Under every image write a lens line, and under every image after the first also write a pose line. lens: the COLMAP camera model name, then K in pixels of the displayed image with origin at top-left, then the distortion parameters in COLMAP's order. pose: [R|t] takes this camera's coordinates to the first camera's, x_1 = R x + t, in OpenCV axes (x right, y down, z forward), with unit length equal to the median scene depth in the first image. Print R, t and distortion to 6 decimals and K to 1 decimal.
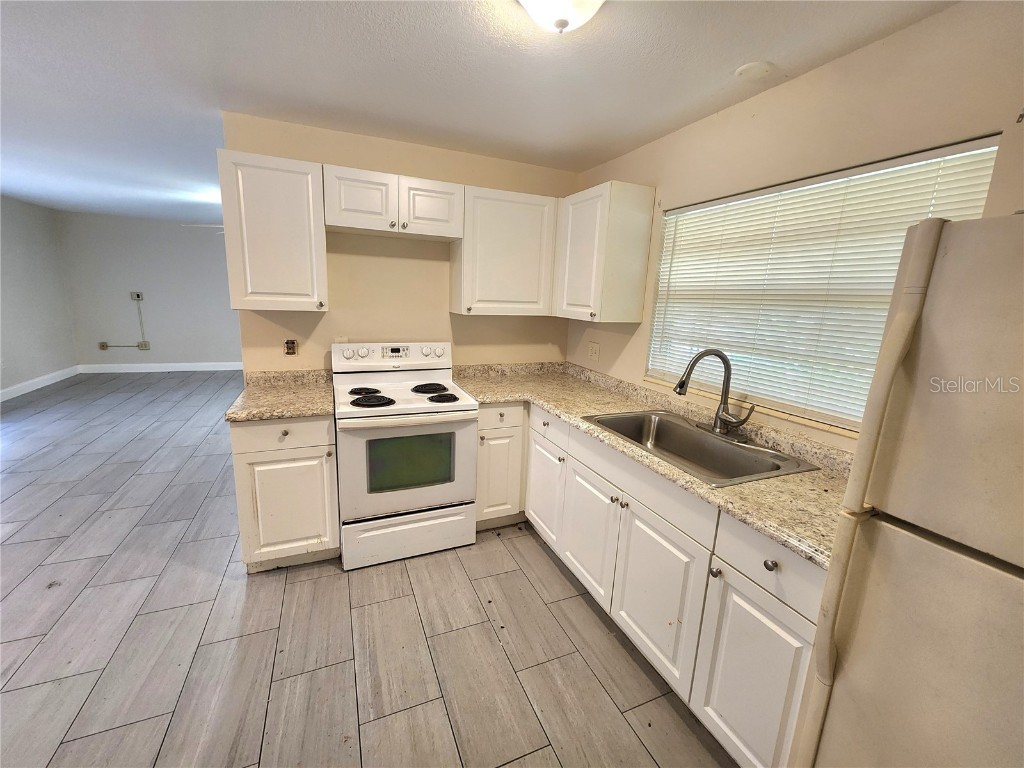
lens RADIAL K [[418.8, 0, 514.0], [0, 418.8, 381.4], [0, 0, 1]] dist [-0.002335, -0.000138]
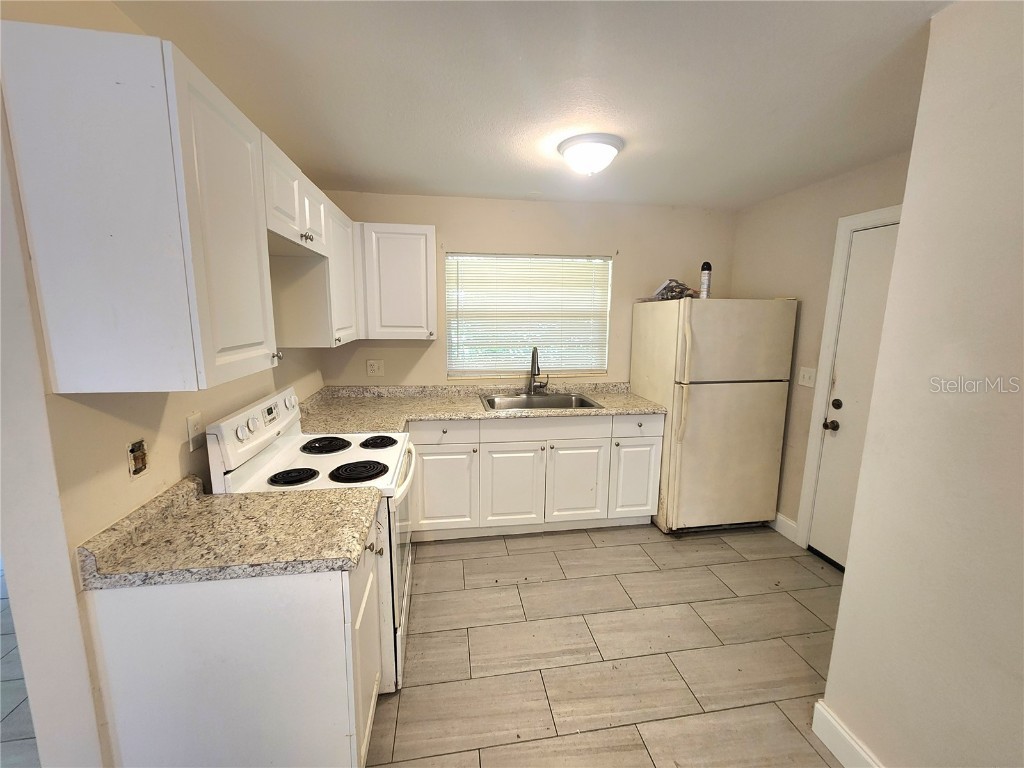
lens RADIAL K [[418.8, 0, 512.9], [0, 418.8, 380.6], [0, 0, 1]] dist [-0.002335, -0.000138]
pose [[0.248153, -0.195694, 0.948749, -0.964809], [0.195844, 0.969294, 0.148707, -0.171840], [-0.948718, 0.148905, 0.278858, 0.499126]]
